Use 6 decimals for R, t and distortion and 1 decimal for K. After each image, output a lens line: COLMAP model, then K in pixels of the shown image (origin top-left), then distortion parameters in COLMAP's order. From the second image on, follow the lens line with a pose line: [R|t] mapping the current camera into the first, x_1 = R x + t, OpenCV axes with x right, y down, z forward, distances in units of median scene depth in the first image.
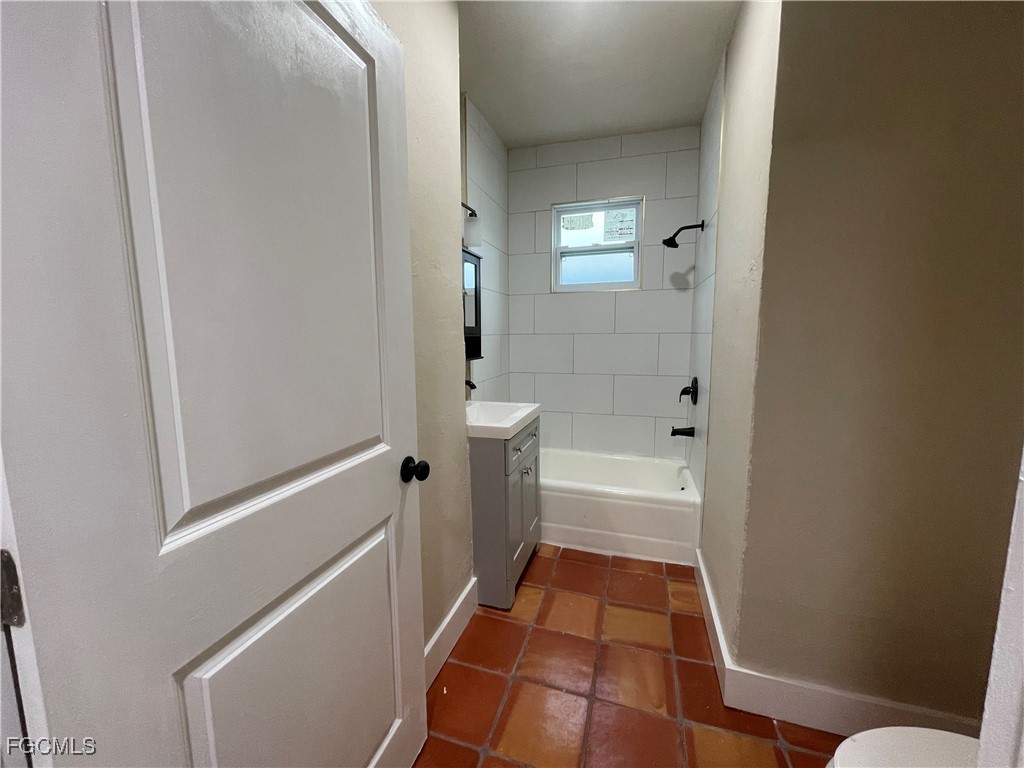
lens RADIAL K [[412.1, 0, 507.5], [0, 412.1, 386.3], [0, 0, 1]] dist [-0.000220, 0.000287]
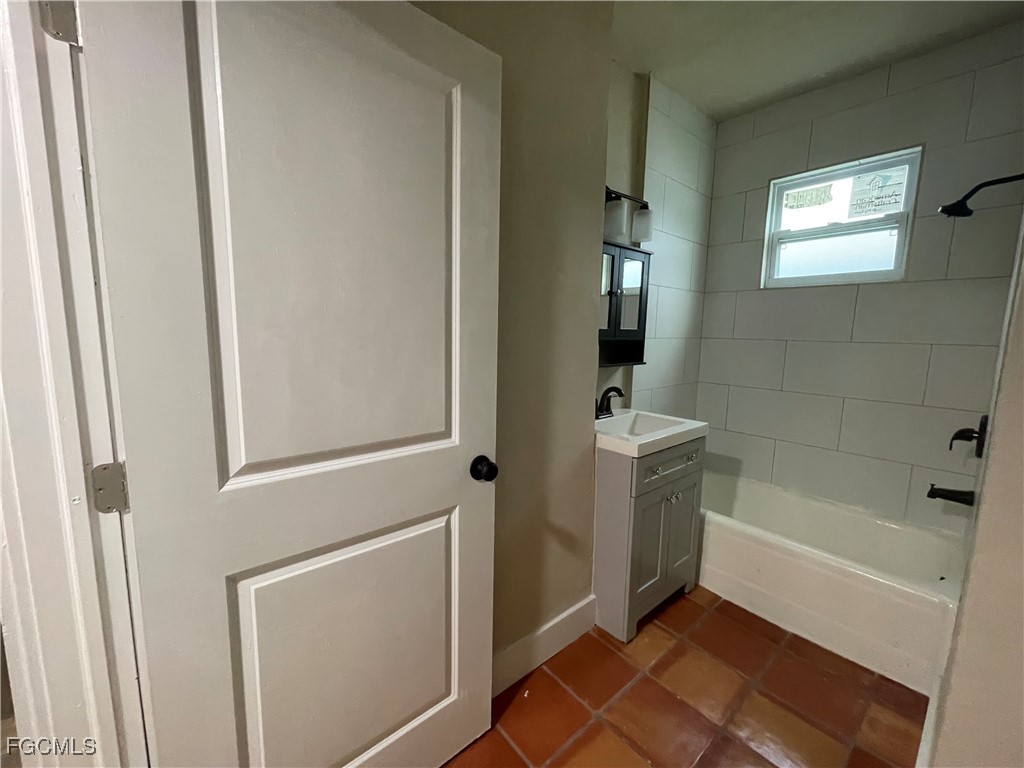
lens RADIAL K [[412.1, 0, 507.5], [0, 412.1, 386.3], [0, 0, 1]] dist [-0.000220, 0.000287]
pose [[0.850517, 0.094340, -0.517418, 0.154110], [-0.091626, 0.995315, 0.030861, -0.019222], [0.517905, 0.021161, 0.855176, 0.062821]]
